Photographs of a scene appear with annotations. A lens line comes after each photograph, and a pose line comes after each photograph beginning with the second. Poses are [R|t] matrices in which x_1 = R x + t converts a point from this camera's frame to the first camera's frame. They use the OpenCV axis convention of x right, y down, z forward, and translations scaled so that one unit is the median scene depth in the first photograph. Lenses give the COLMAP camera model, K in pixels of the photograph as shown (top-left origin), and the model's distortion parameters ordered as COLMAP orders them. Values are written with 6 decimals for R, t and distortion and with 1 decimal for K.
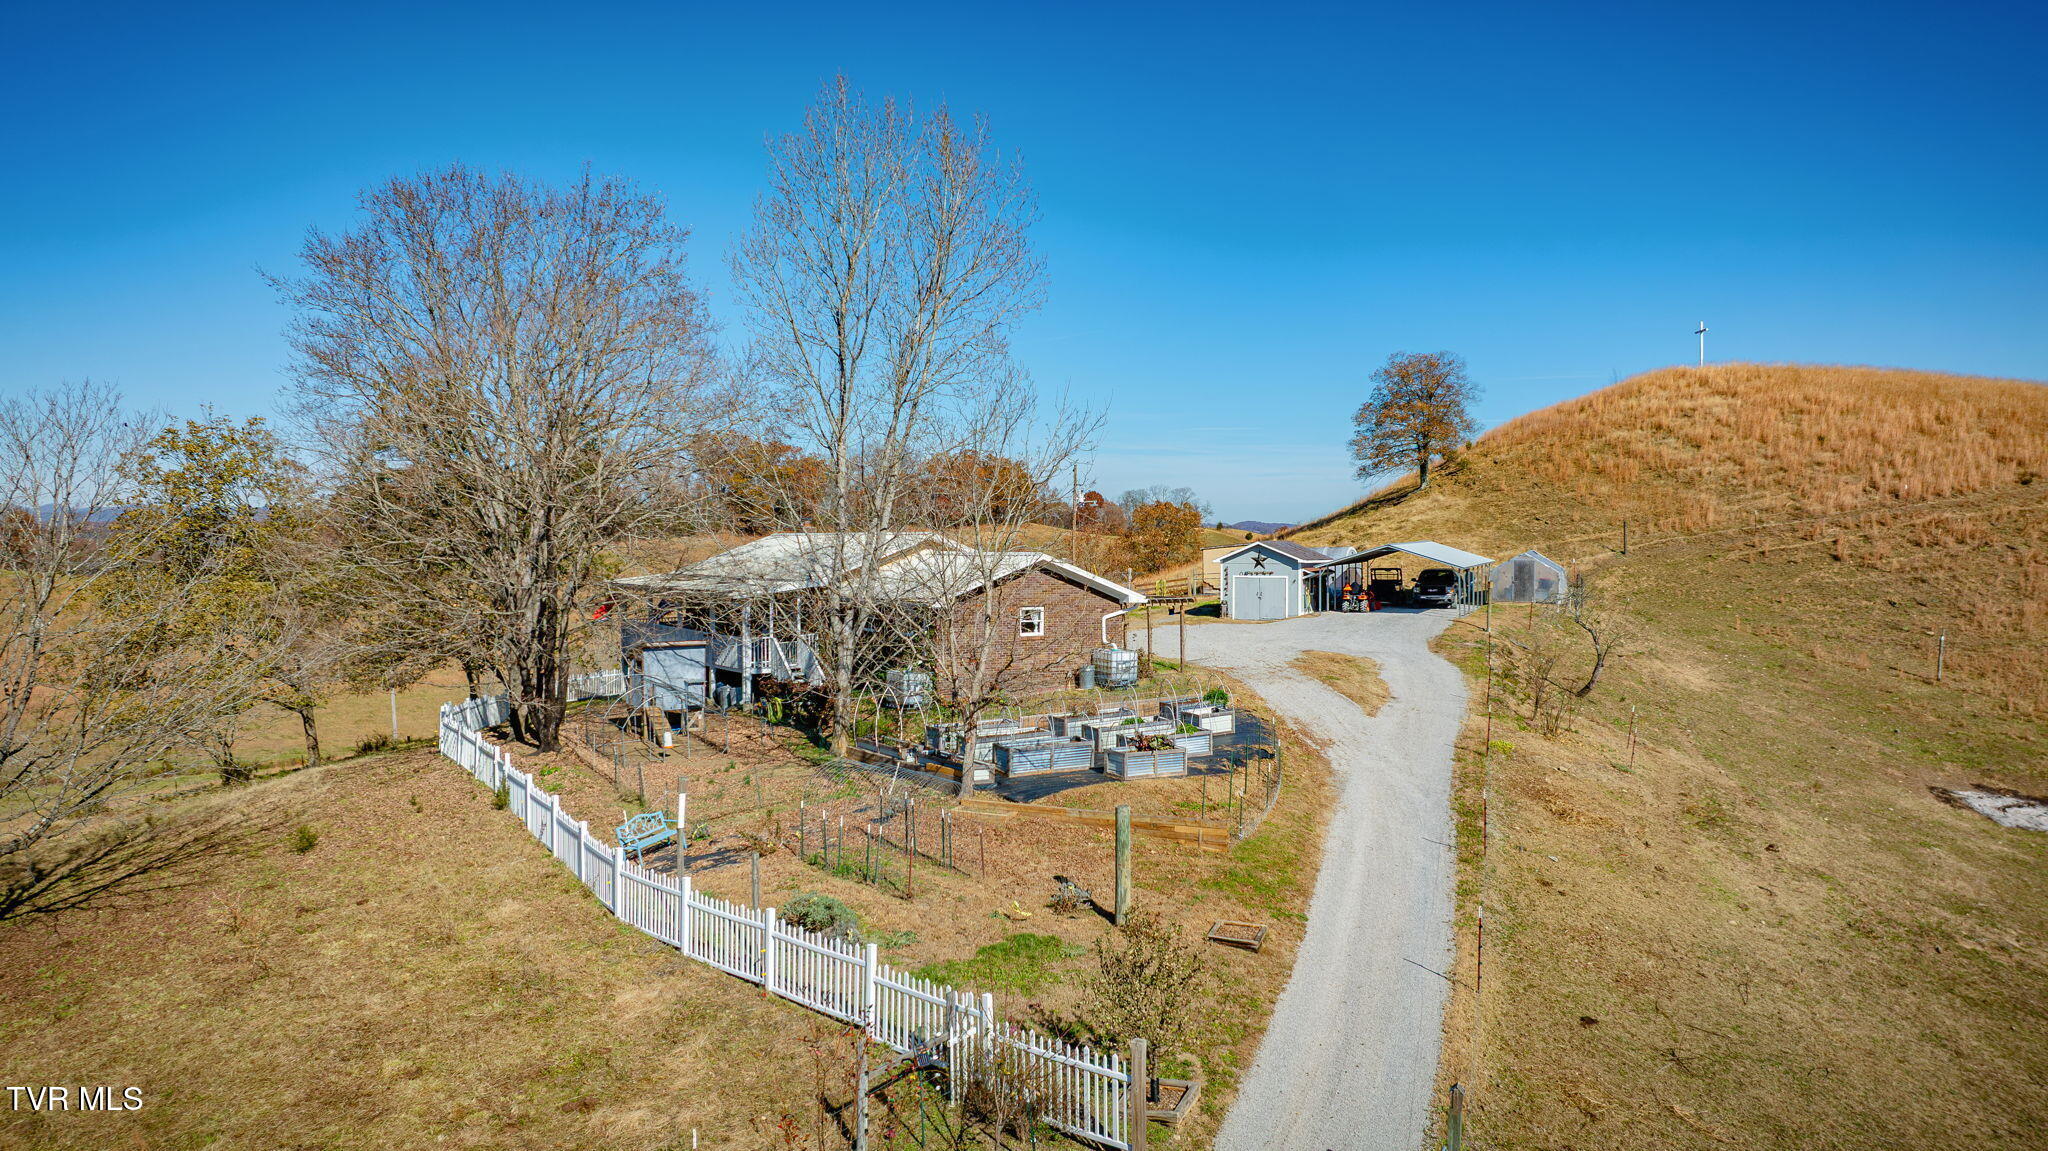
lens RADIAL K [[1434.3, 0, 1031.6], [0, 1434.3, 567.8], [0, 0, 1]] dist [-0.022691, 0.002992]
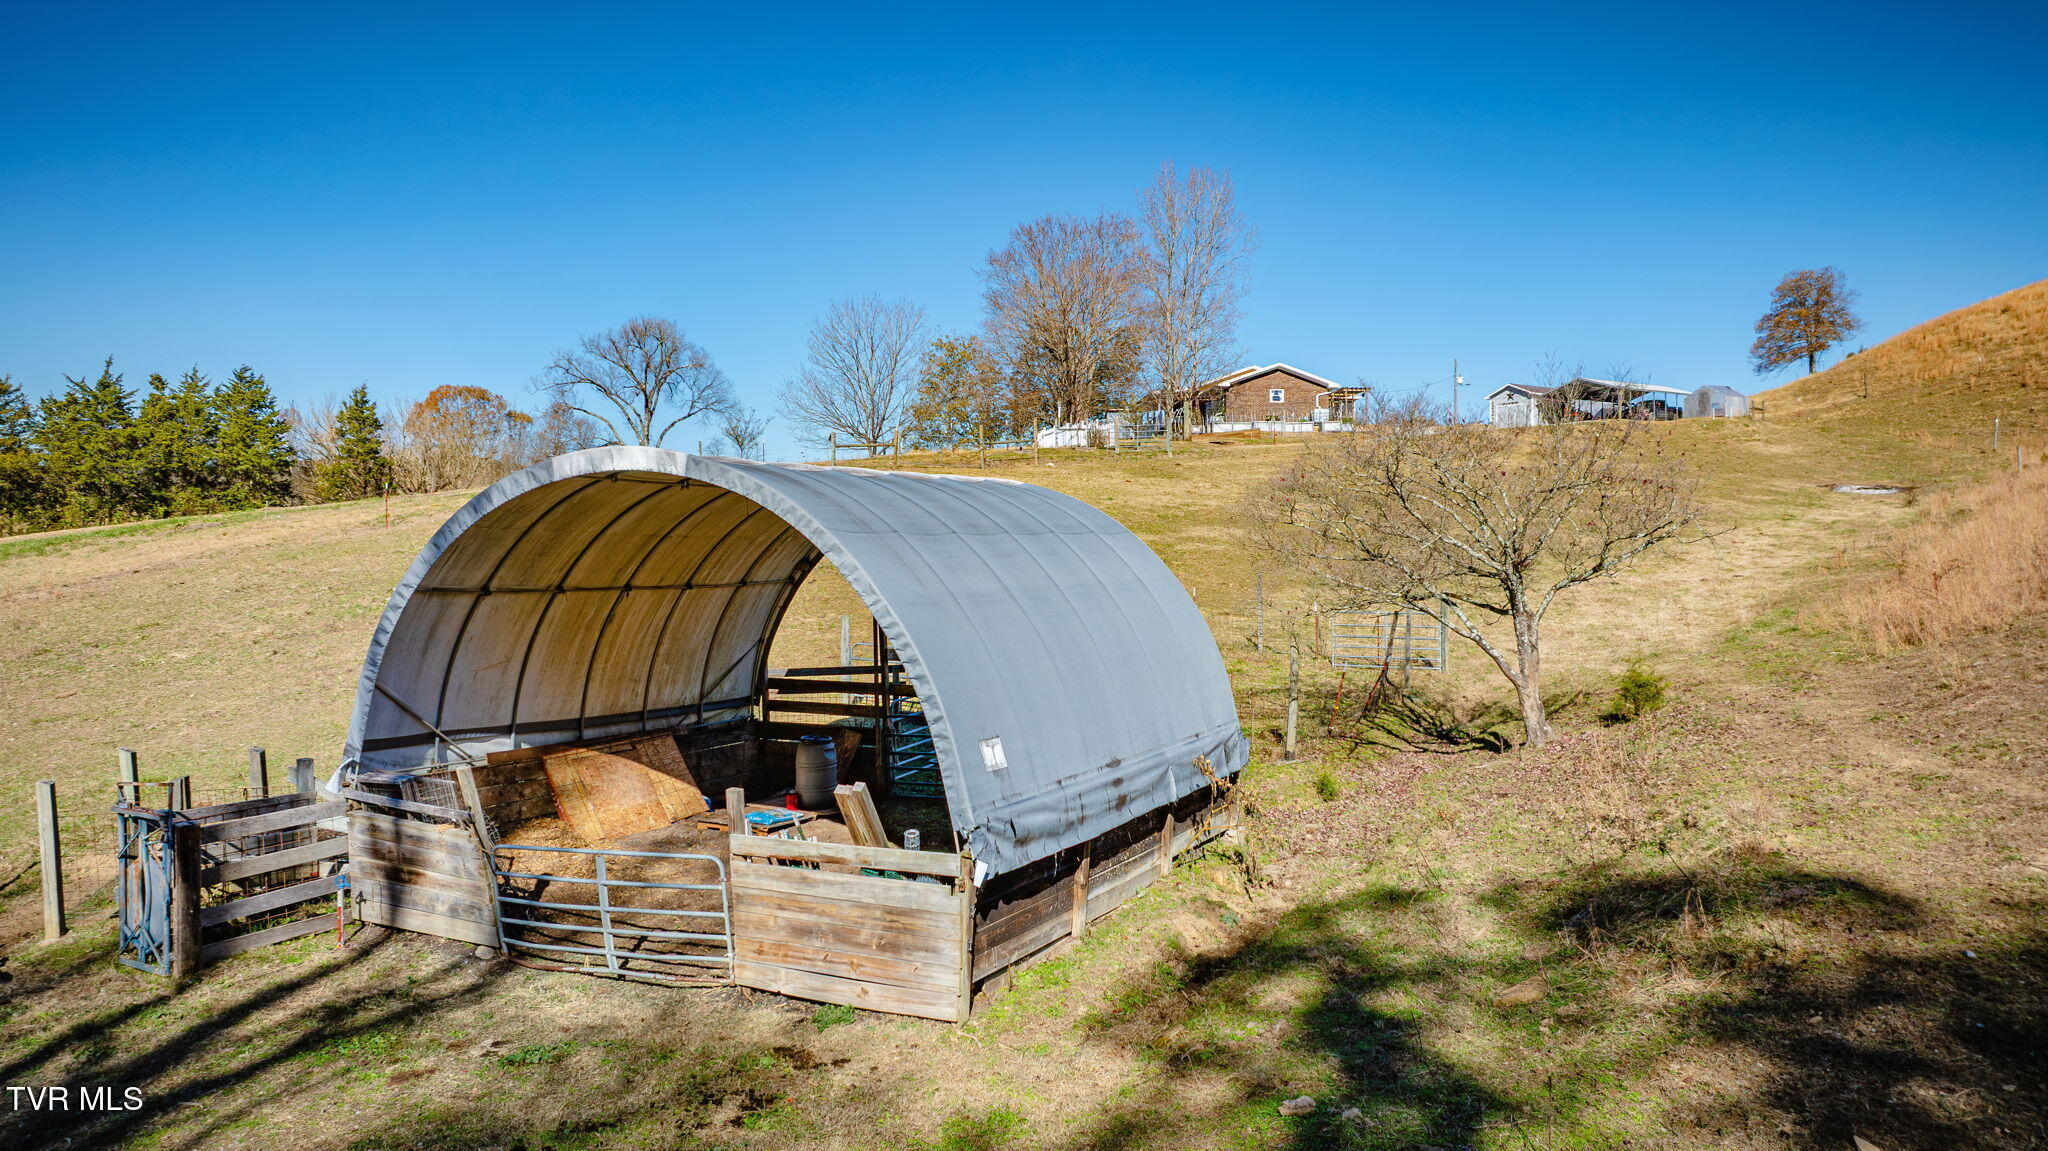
lens RADIAL K [[1434.3, 0, 1031.6], [0, 1434.3, 567.8], [0, 0, 1]] dist [-0.022691, 0.002992]
pose [[0.863820, -0.000274, -0.503801, 0.515027], [-0.008236, 0.999859, -0.014665, 0.222457], [0.503734, 0.016817, 0.863695, -0.692074]]
